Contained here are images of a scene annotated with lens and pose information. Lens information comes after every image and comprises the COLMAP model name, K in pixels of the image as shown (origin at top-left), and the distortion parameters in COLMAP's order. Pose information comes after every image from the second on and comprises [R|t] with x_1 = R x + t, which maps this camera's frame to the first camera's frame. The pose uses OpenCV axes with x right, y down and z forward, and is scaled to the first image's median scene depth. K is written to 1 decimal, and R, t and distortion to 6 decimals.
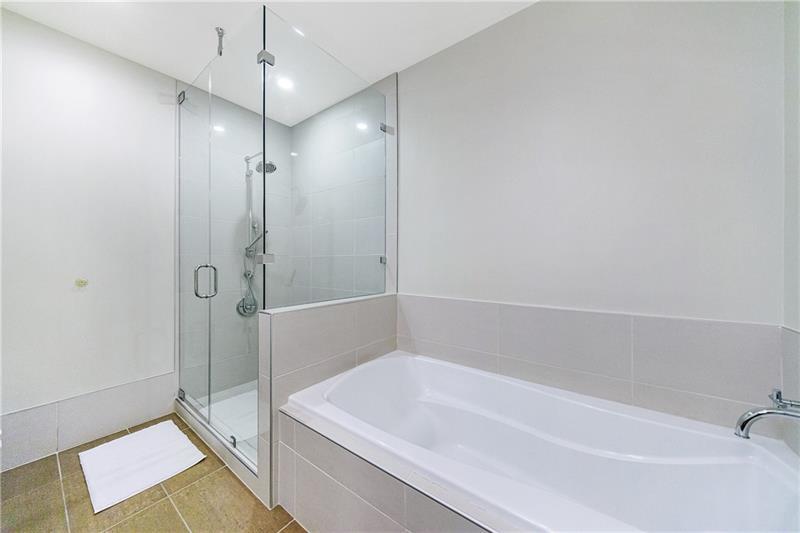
lens RADIAL K [[275.1, 0, 399.2], [0, 275.1, 259.5], [0, 0, 1]] dist [0.000670, 0.000002]
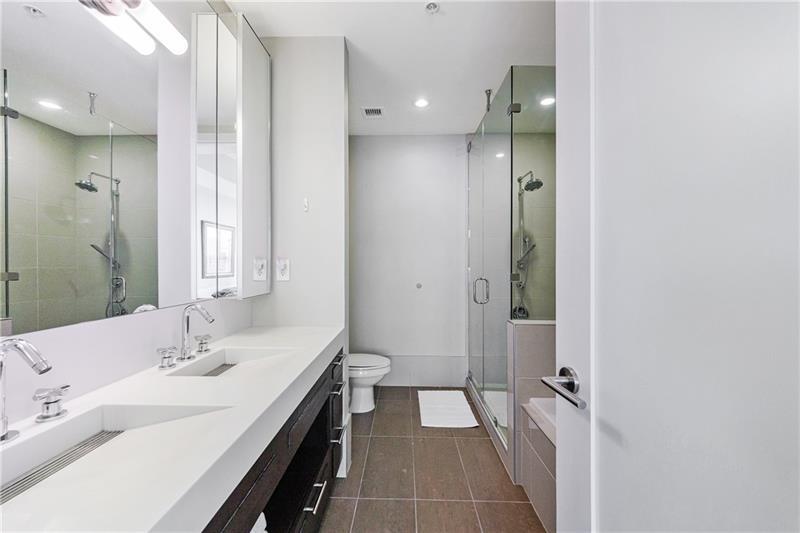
lens RADIAL K [[338.5, 0, 398.8], [0, 338.5, 262.0], [0, 0, 1]] dist [-0.000660, 0.000990]
pose [[0.570496, 0.007456, -0.821266, 0.389905], [0.002785, 0.999935, 0.011013, -0.076760], [0.821295, -0.008570, 0.570439, -0.219693]]
